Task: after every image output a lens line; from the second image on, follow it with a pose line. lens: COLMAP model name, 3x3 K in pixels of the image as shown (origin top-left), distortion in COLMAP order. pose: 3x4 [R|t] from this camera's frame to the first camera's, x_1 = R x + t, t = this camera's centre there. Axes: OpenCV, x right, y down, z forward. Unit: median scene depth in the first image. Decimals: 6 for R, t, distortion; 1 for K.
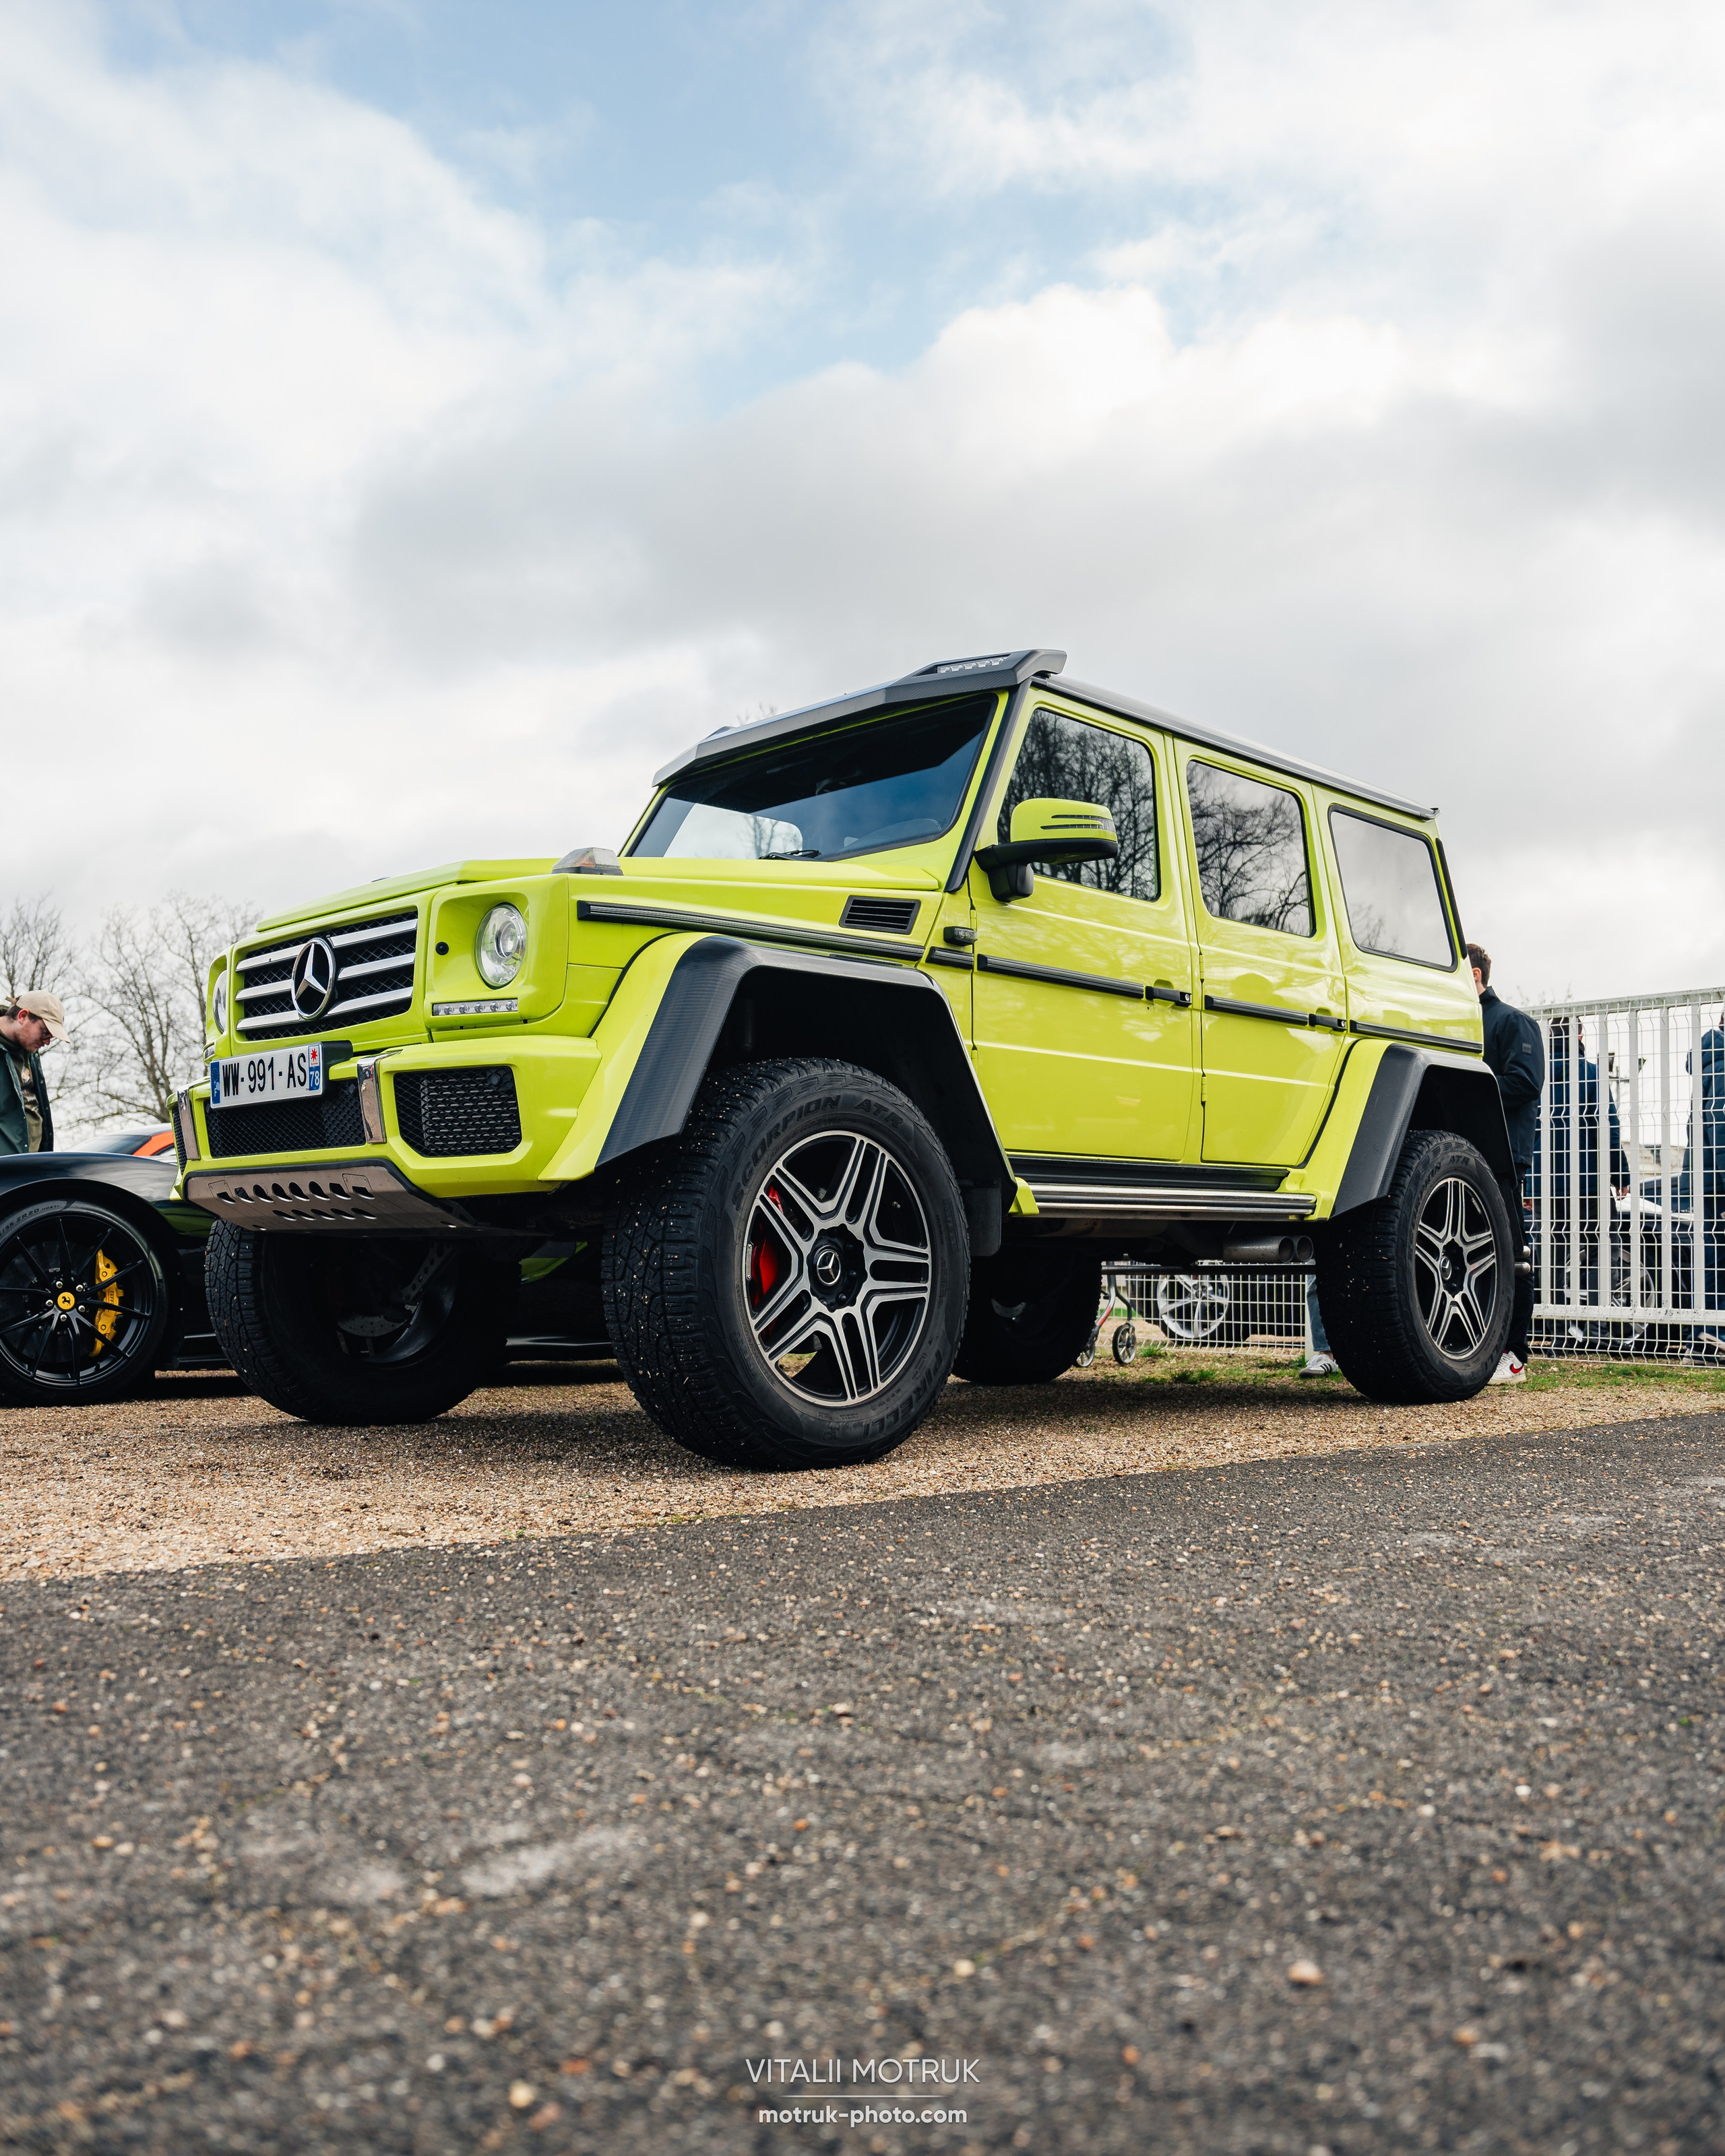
lens RADIAL K [[1808.2, 0, 817.4], [0, 1808.2, 1116.3], [0, 0, 1]] dist [-0.068530, 0.032850]
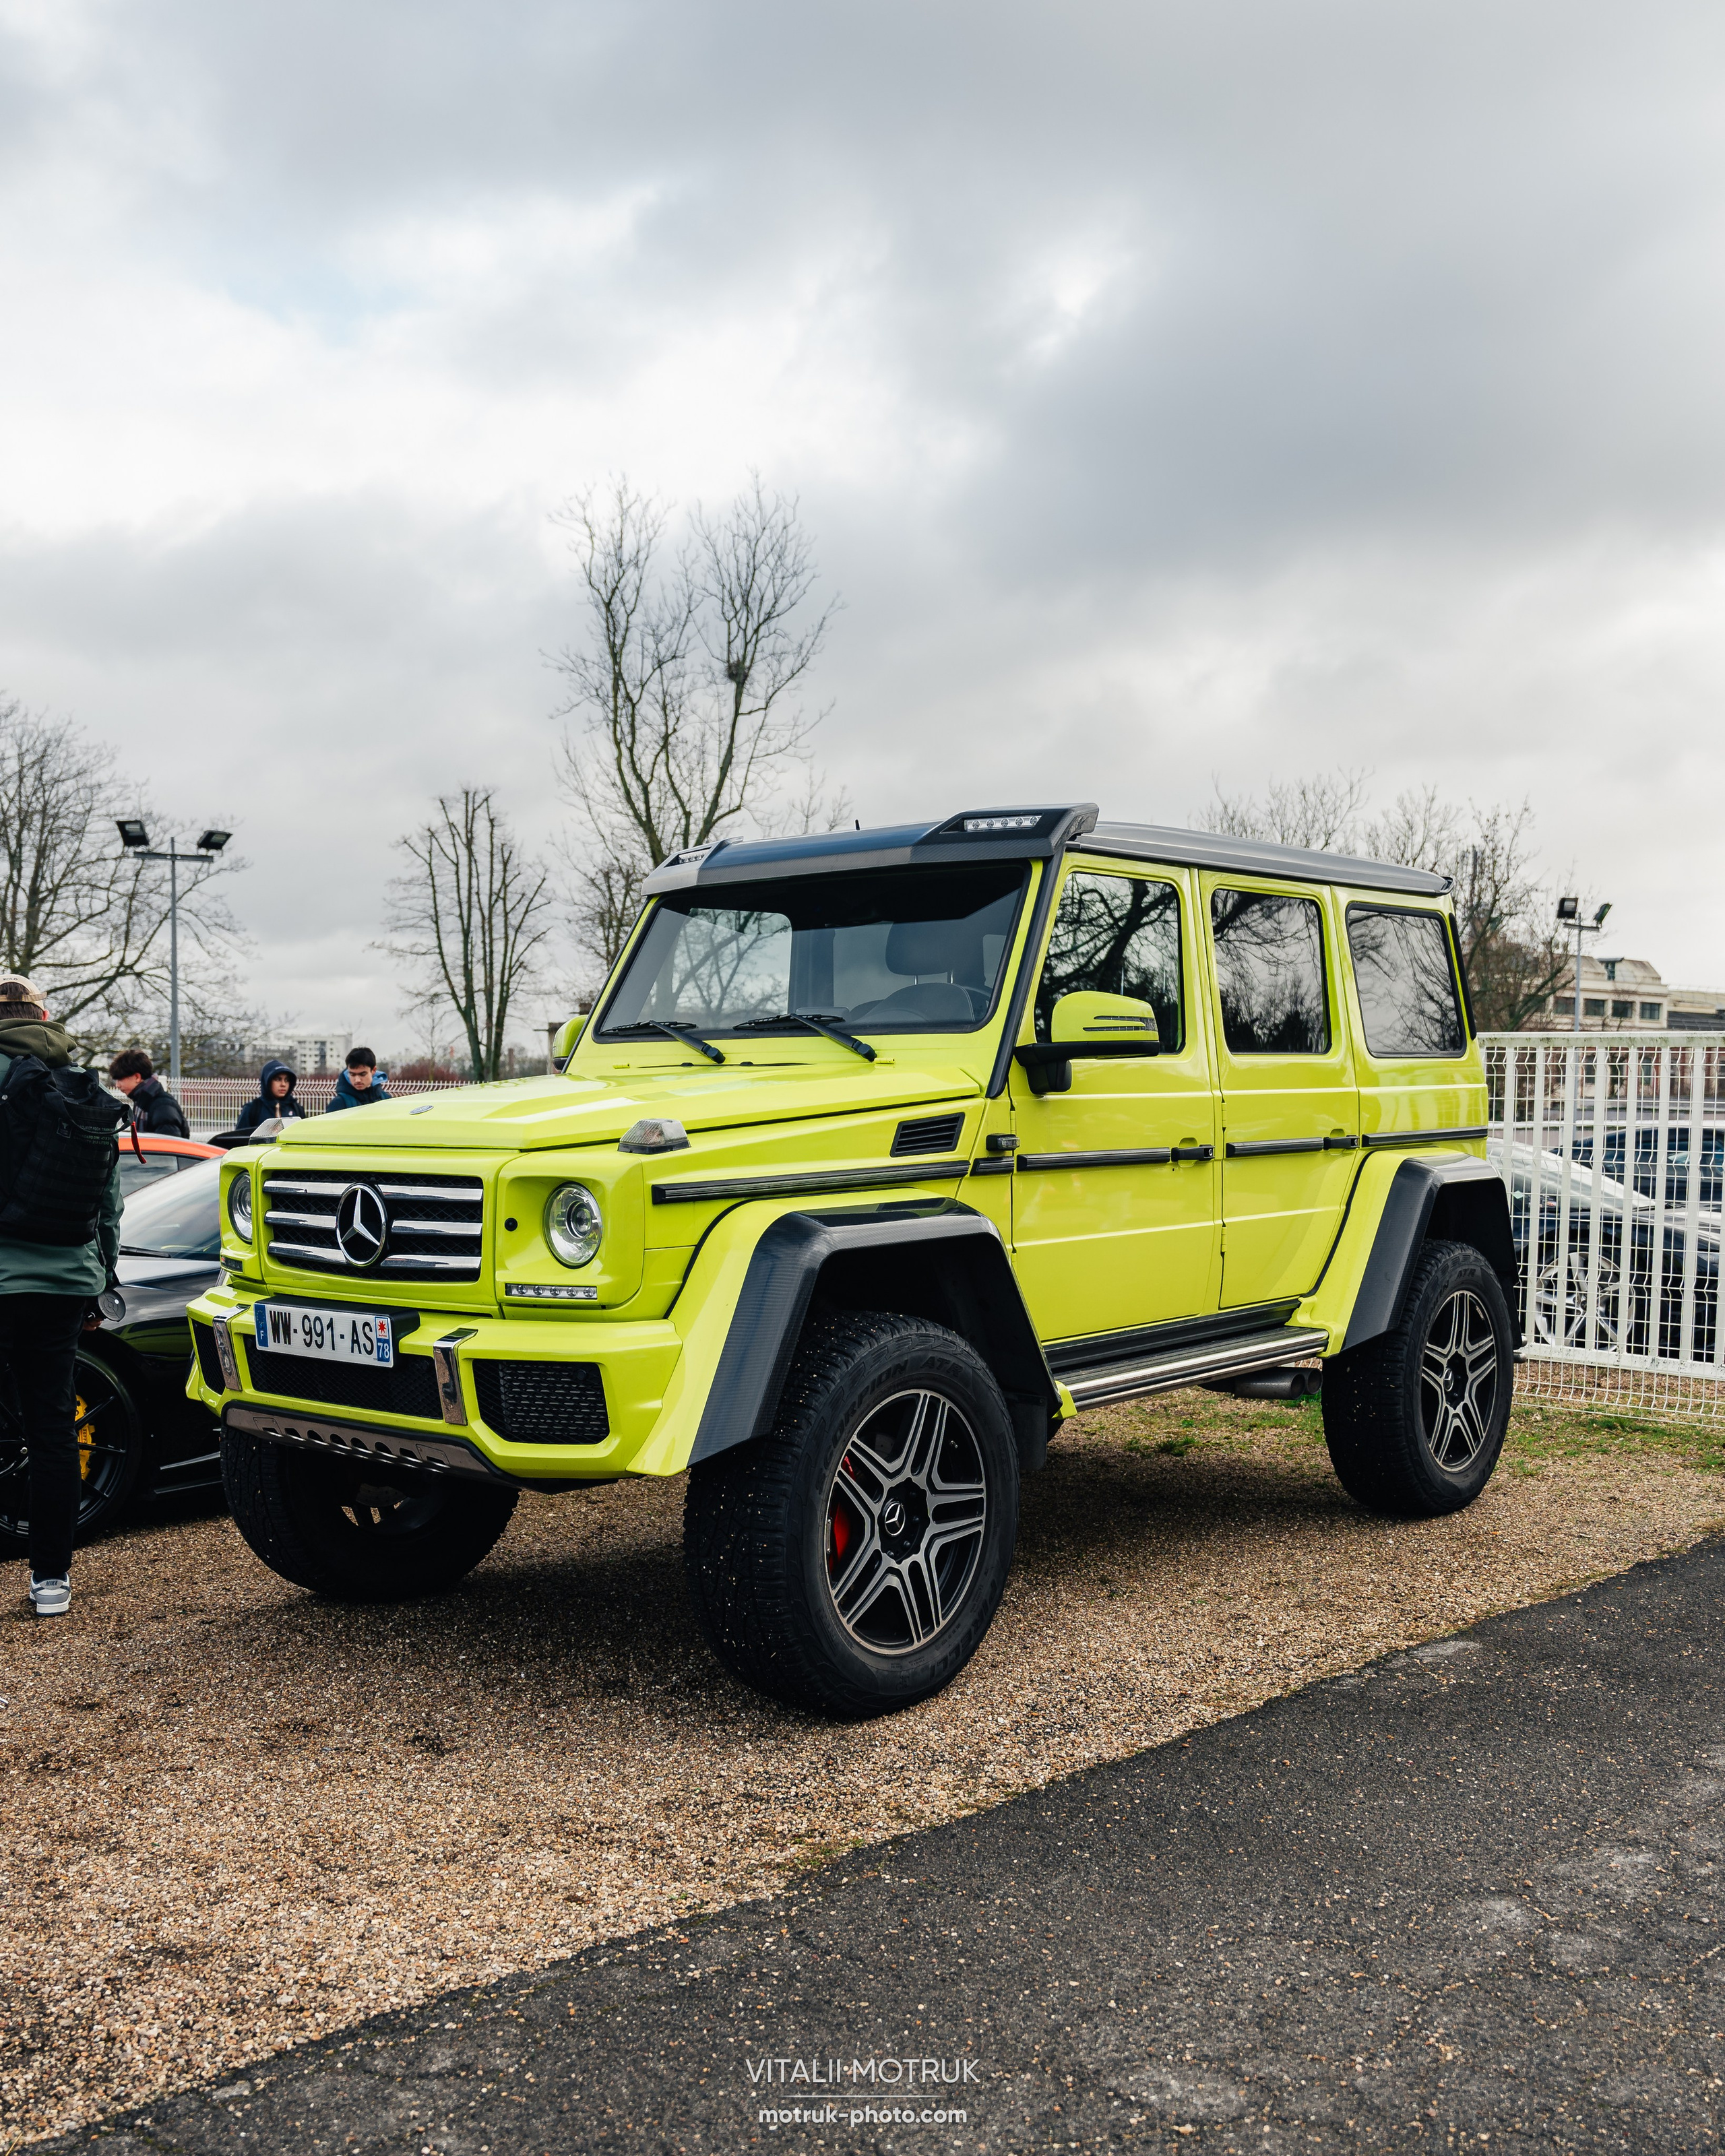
lens RADIAL K [[2035.1, 0, 806.1], [0, 2035.1, 1240.2], [0, 0, 1]] dist [-0.036513, 0.000000]
pose [[0.997910, -0.016680, 0.062434, -0.109516], [0.007083, 0.988526, 0.150887, -0.239073], [-0.064235, -0.150129, 0.986577, -0.114777]]
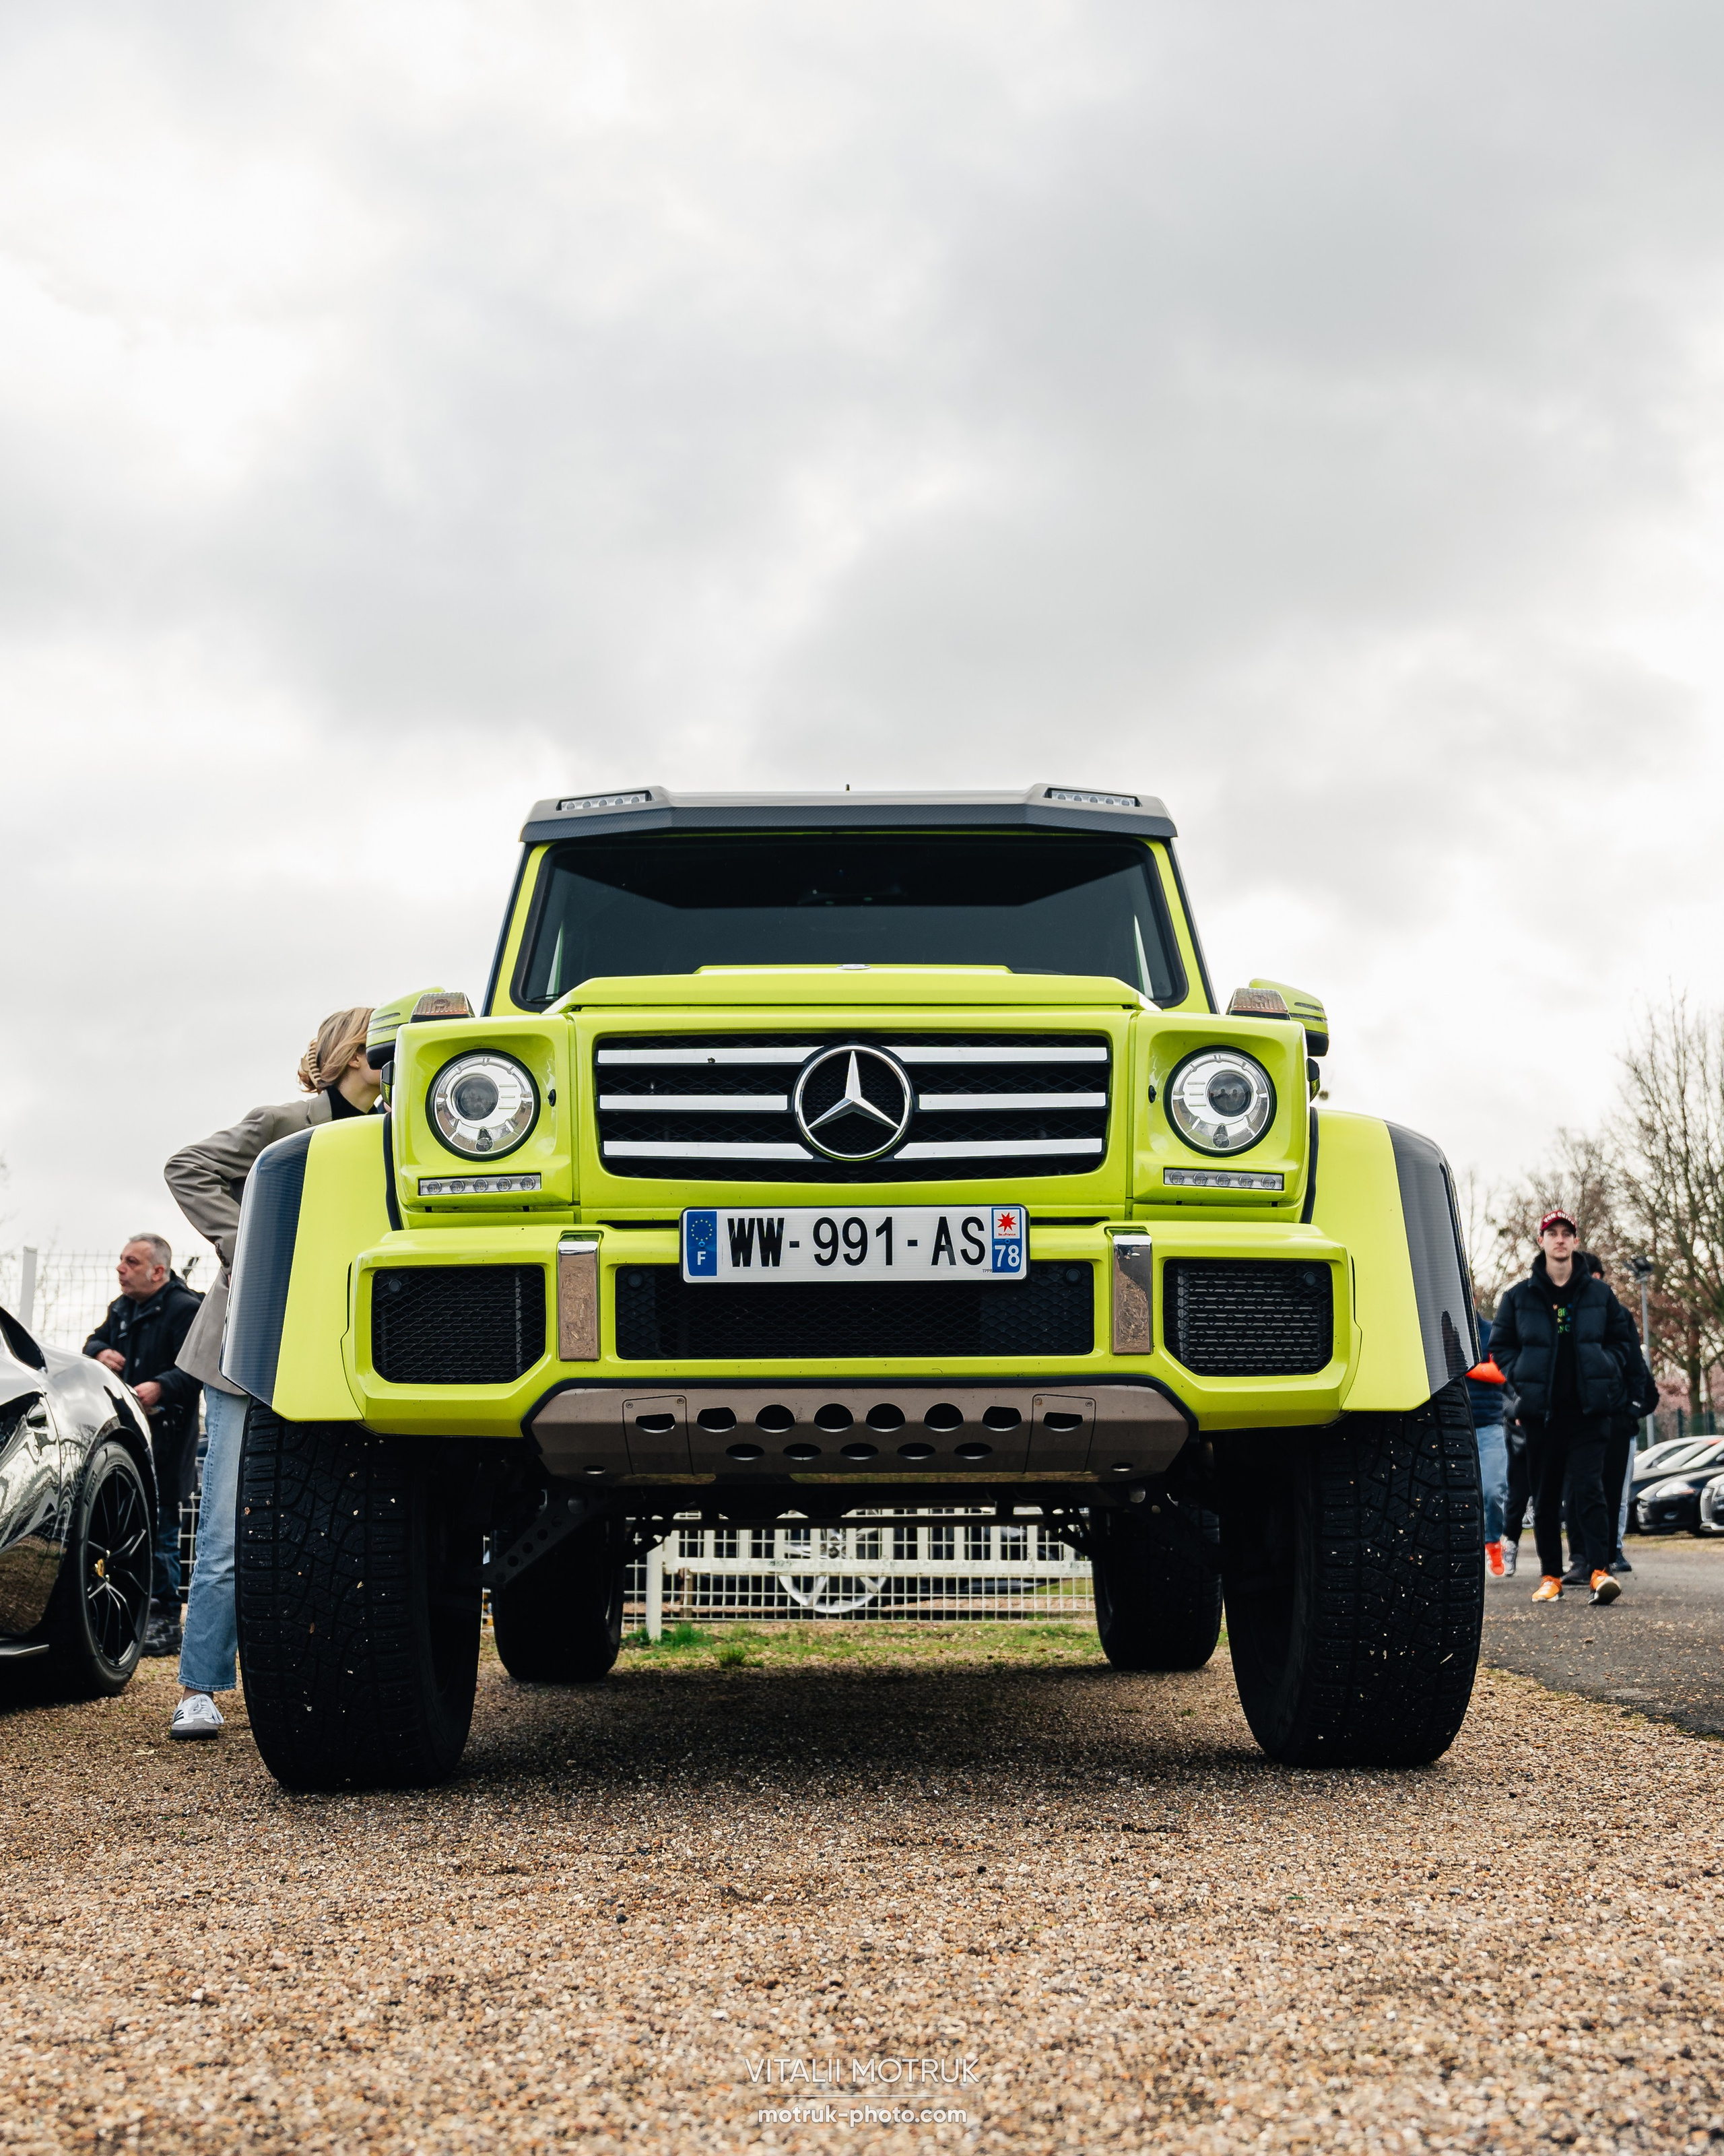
lens RADIAL K [[2332.5, 0, 861.5], [0, 2332.5, 1079.2], [0, 0, 1]] dist [-0.082151, 0.000000]
pose [[0.704731, 0.118908, 0.699439, -0.914635], [-0.047261, 0.991533, -0.120947, 0.021997], [-0.707899, 0.052179, 0.704384, 0.384290]]
